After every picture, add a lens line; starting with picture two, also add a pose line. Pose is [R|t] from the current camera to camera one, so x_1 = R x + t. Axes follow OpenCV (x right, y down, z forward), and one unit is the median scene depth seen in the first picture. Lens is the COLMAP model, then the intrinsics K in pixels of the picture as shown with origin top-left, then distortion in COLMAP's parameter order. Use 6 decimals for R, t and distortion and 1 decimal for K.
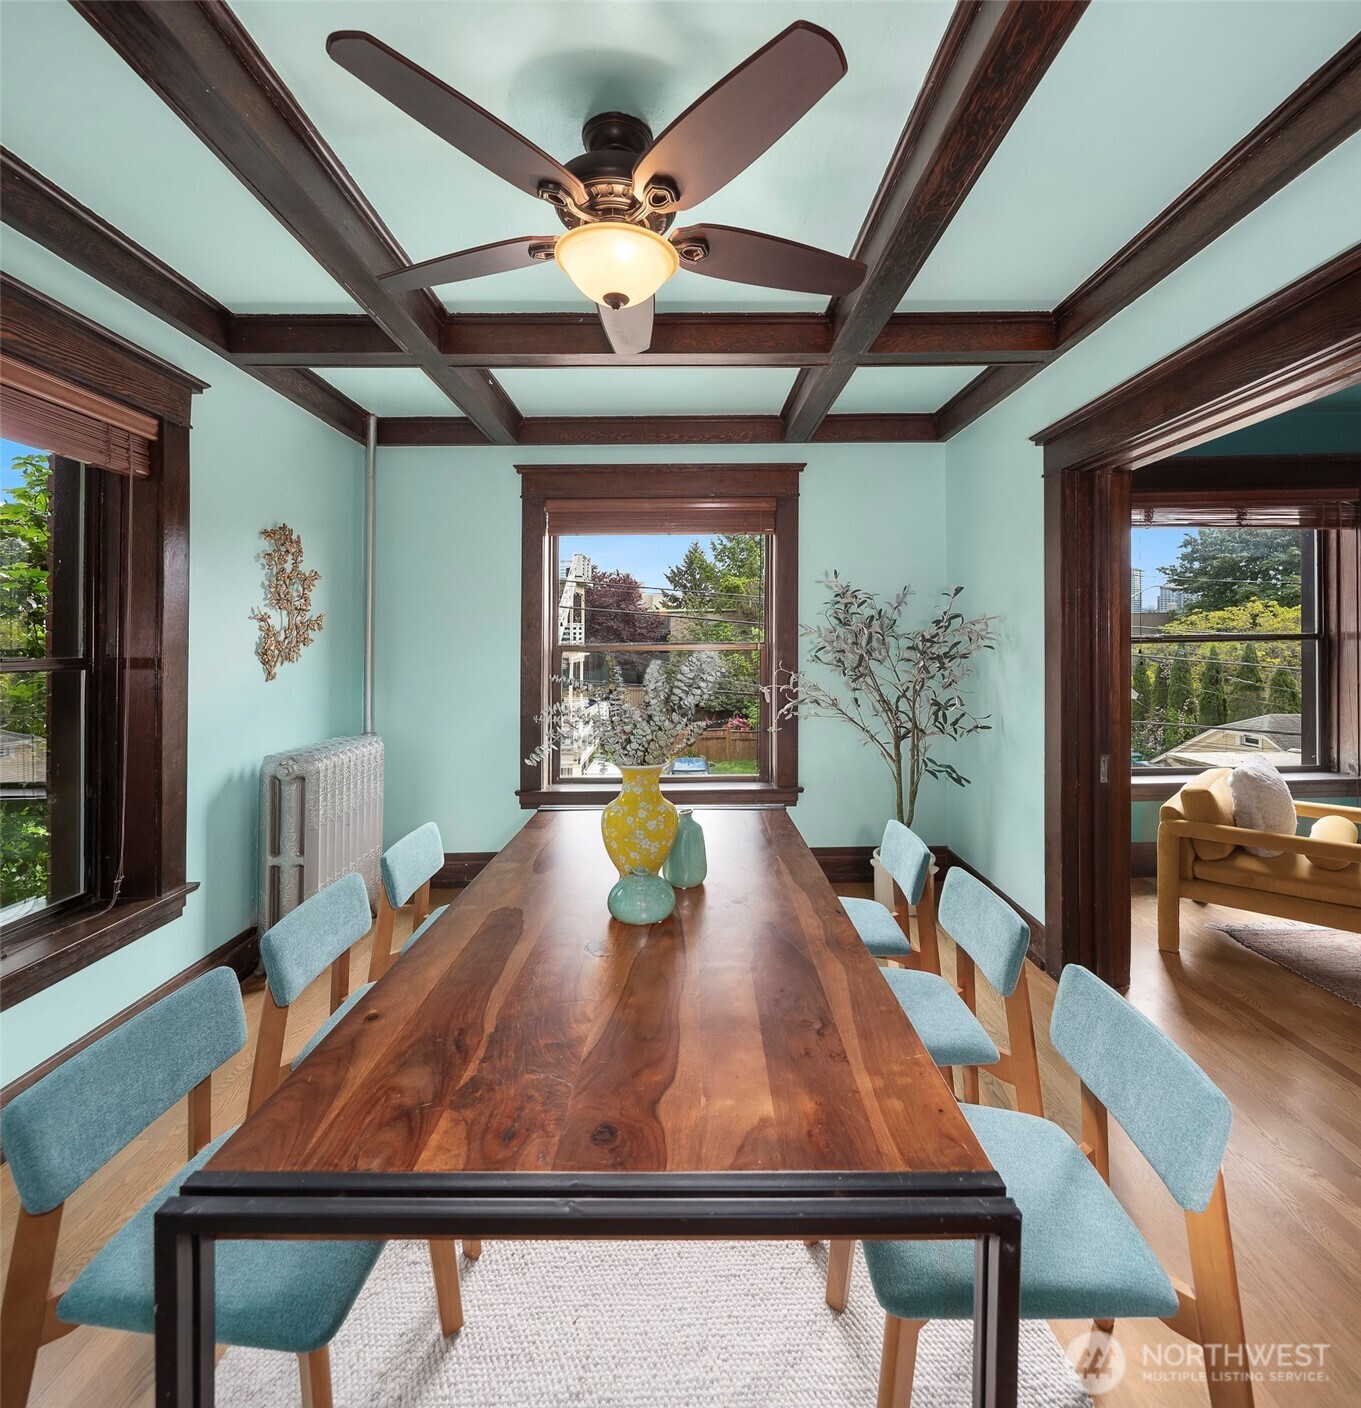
lens RADIAL K [[592.3, 0, 726.8], [0, 592.3, 652.1], [0, 0, 1]] dist [0.000487, 0.000152]
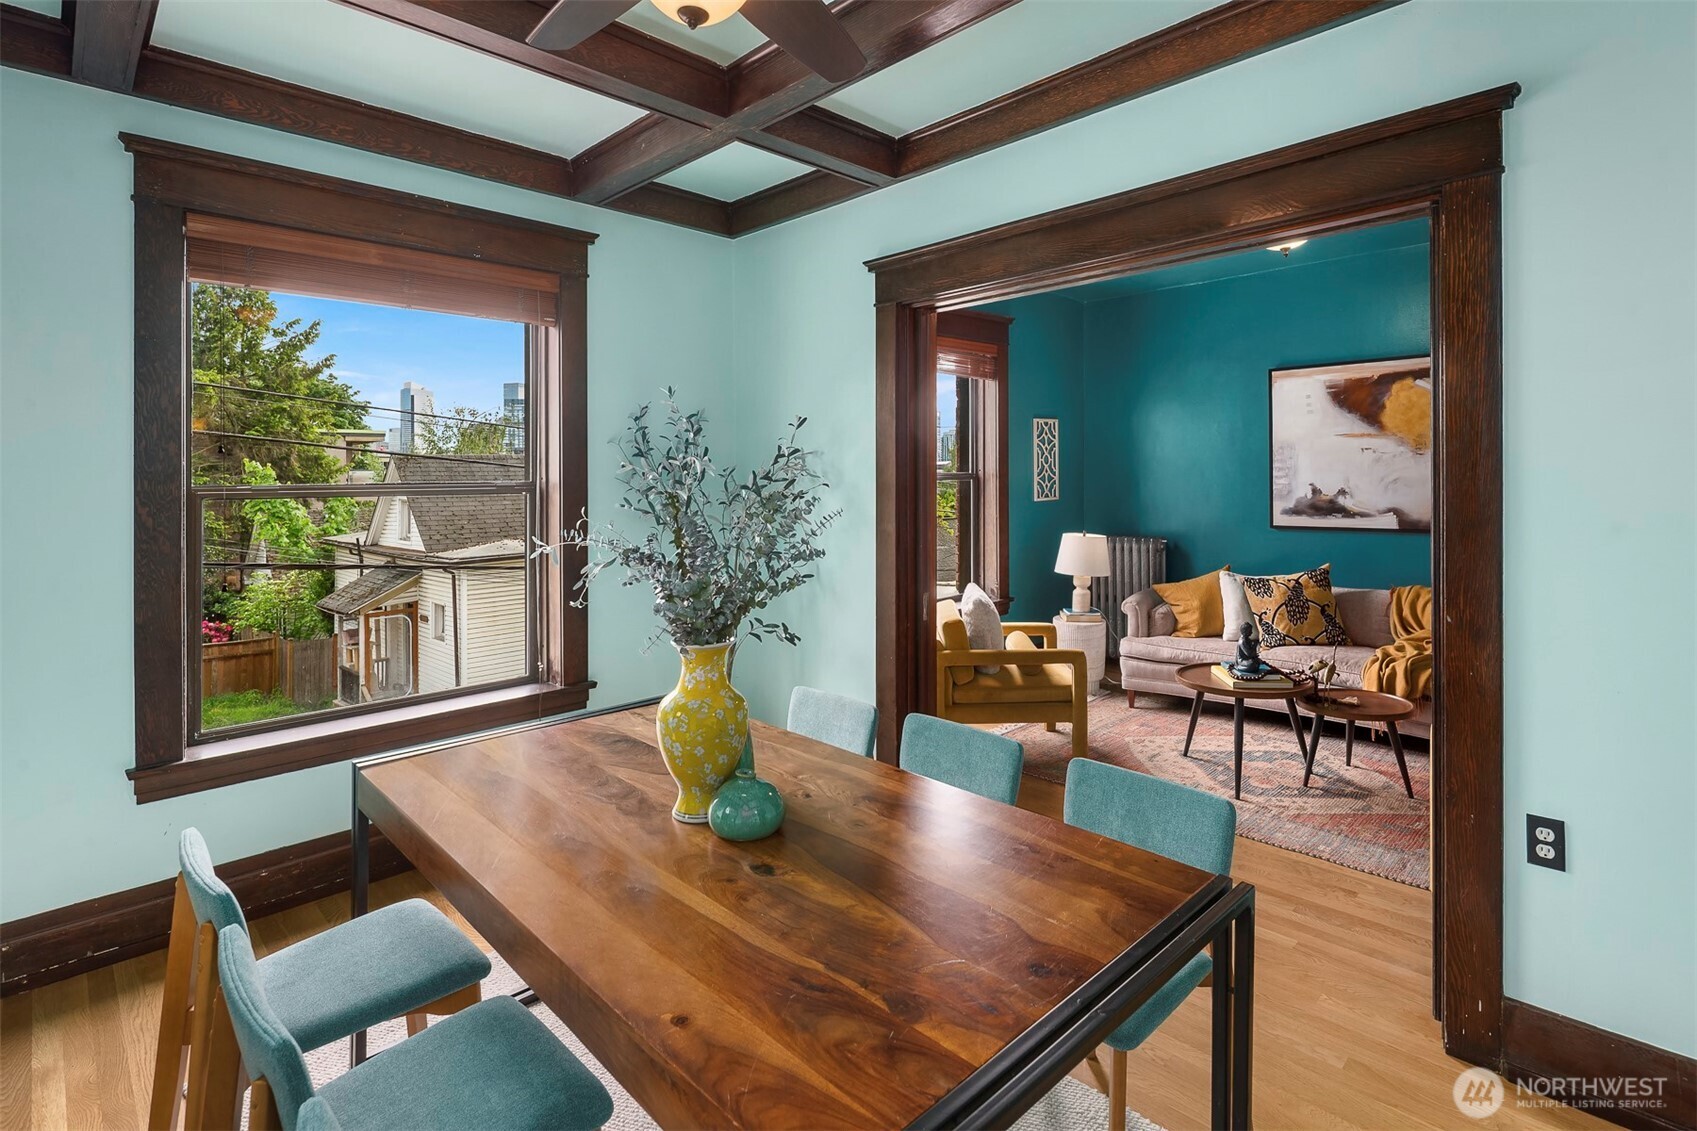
lens RADIAL K [[803.0, 0, 875.7], [0, 803.0, 505.3], [0, 0, 1]] dist [0.001418, -0.000320]
pose [[0.733939, -0.022019, 0.678858, -0.347638], [0.014753, 0.999755, 0.016478, 0.001894], [-0.679055, -0.002078, 0.734085, 0.053092]]
